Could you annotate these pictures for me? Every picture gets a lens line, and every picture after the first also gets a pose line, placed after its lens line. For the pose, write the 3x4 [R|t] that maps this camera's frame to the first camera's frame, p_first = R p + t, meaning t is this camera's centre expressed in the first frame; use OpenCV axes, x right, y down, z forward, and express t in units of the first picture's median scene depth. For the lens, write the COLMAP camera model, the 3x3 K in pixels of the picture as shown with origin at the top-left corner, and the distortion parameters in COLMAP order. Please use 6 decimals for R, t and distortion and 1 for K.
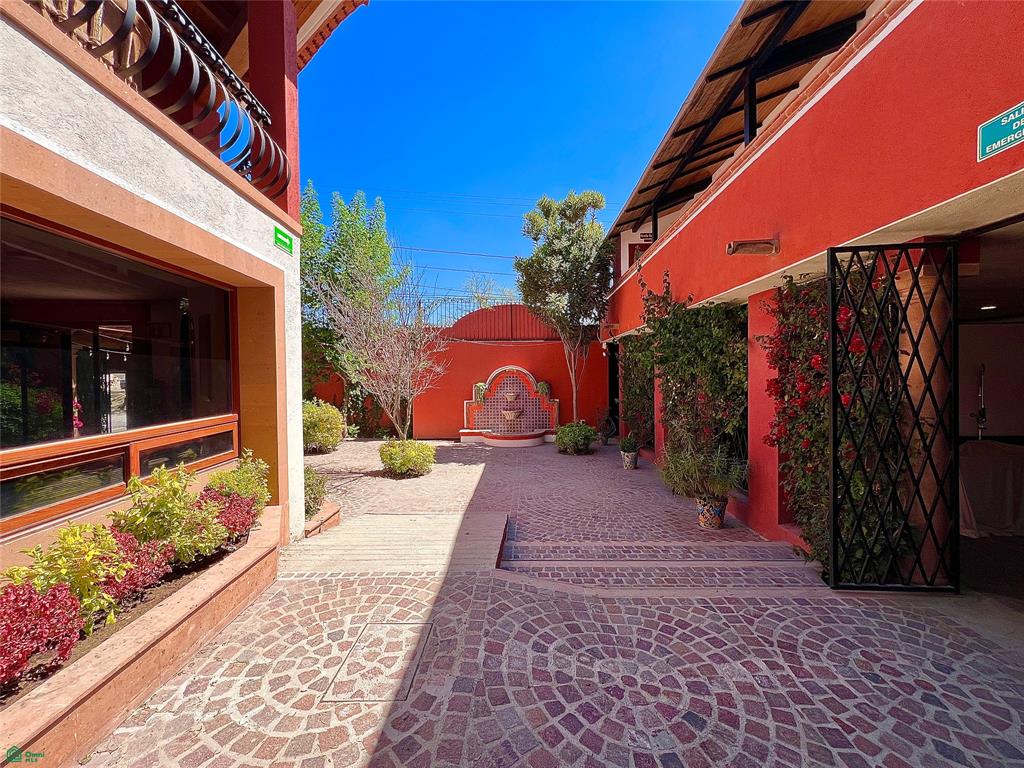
lens RADIAL K [[406.2, 0, 512.0], [0, 406.2, 384.0], [0, 0, 1]] dist [-0.001930, -0.000142]
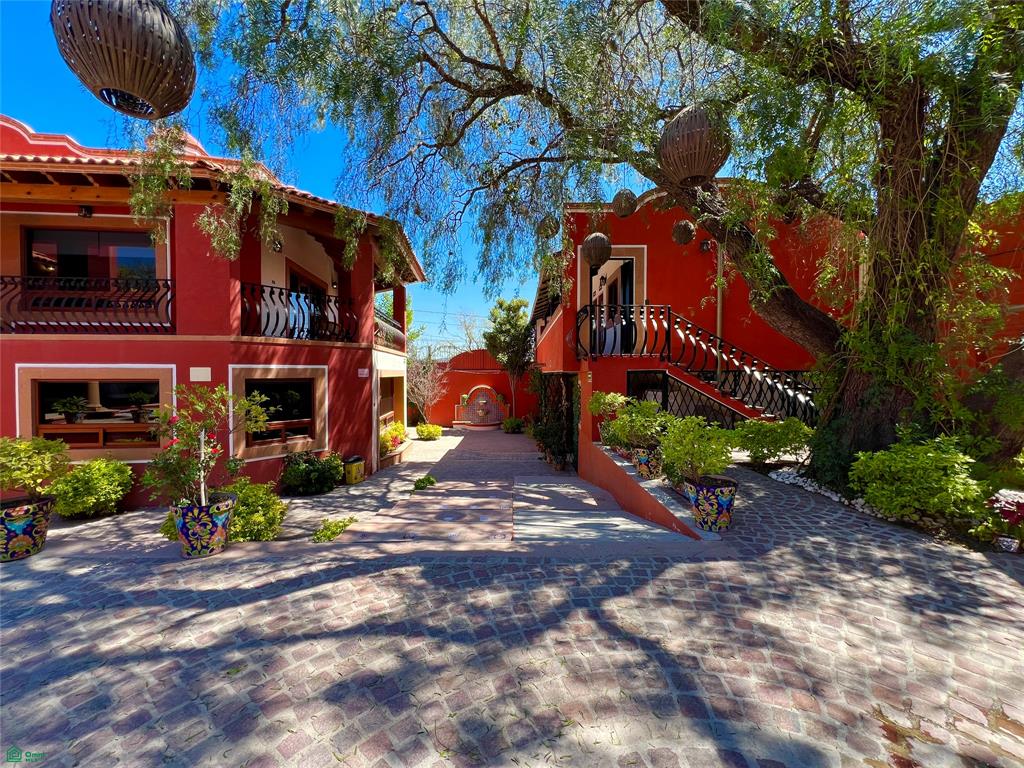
lens RADIAL K [[406.9, 0, 512.0], [0, 406.9, 384.0], [0, 0, 1]] dist [0.000734, 0.000299]
pose [[0.999488, 0.004198, 0.031726, 0.087170], [-0.004222, 0.999991, 0.000685, -0.064543], [-0.031723, -0.000818, 0.999496, -0.932265]]
